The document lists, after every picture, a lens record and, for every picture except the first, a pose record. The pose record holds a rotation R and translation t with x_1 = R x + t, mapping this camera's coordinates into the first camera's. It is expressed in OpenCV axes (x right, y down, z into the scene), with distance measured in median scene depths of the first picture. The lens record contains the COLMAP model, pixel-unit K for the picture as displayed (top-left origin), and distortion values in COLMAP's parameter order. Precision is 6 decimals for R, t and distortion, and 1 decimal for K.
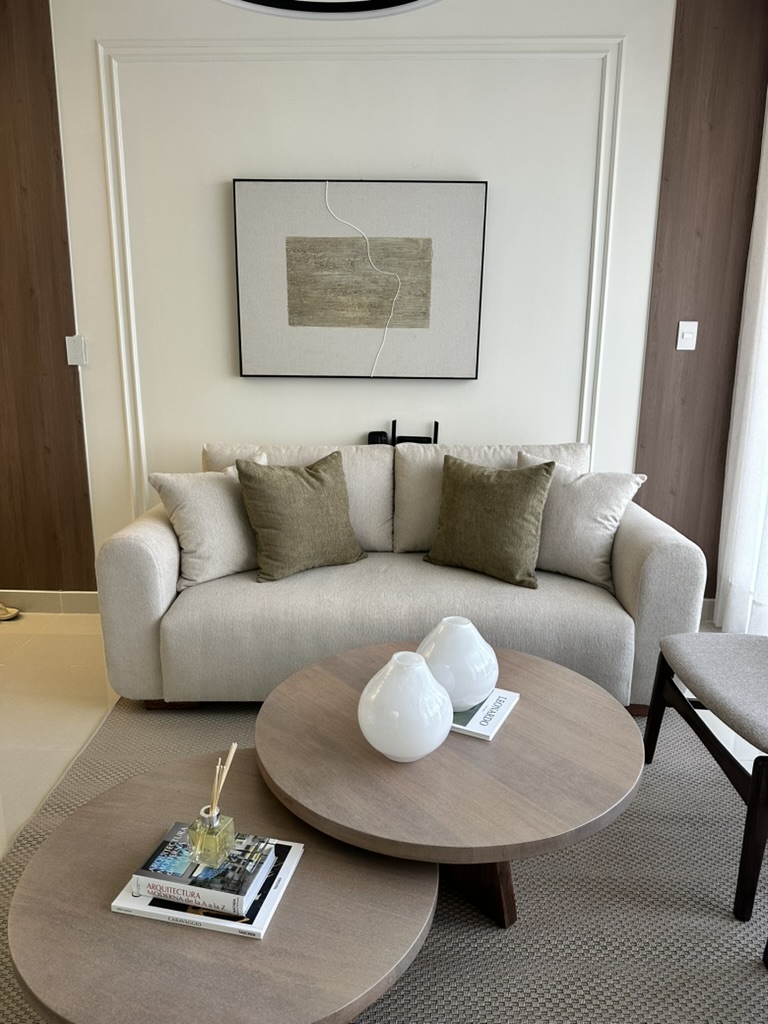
lens RADIAL K [[716.8, 0, 384.0], [0, 716.8, 512.0], [0, 0, 1]] dist [0.146138, -0.257694]
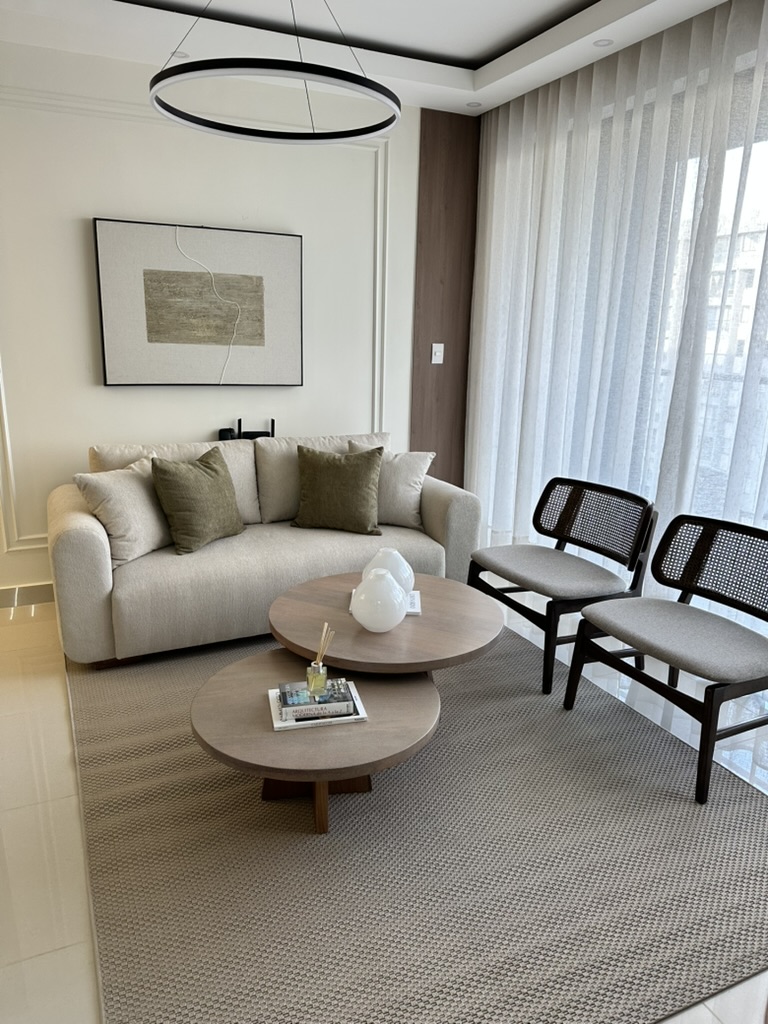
lens RADIAL K [[716.8, 0, 384.0], [0, 716.8, 512.0], [0, 0, 1]] dist [0.146138, -0.257694]
pose [[0.898603, -0.093823, 0.428614, -0.352358], [0.083193, 0.995583, 0.043514, -0.001895], [-0.430803, -0.003445, 0.902439, -0.263660]]
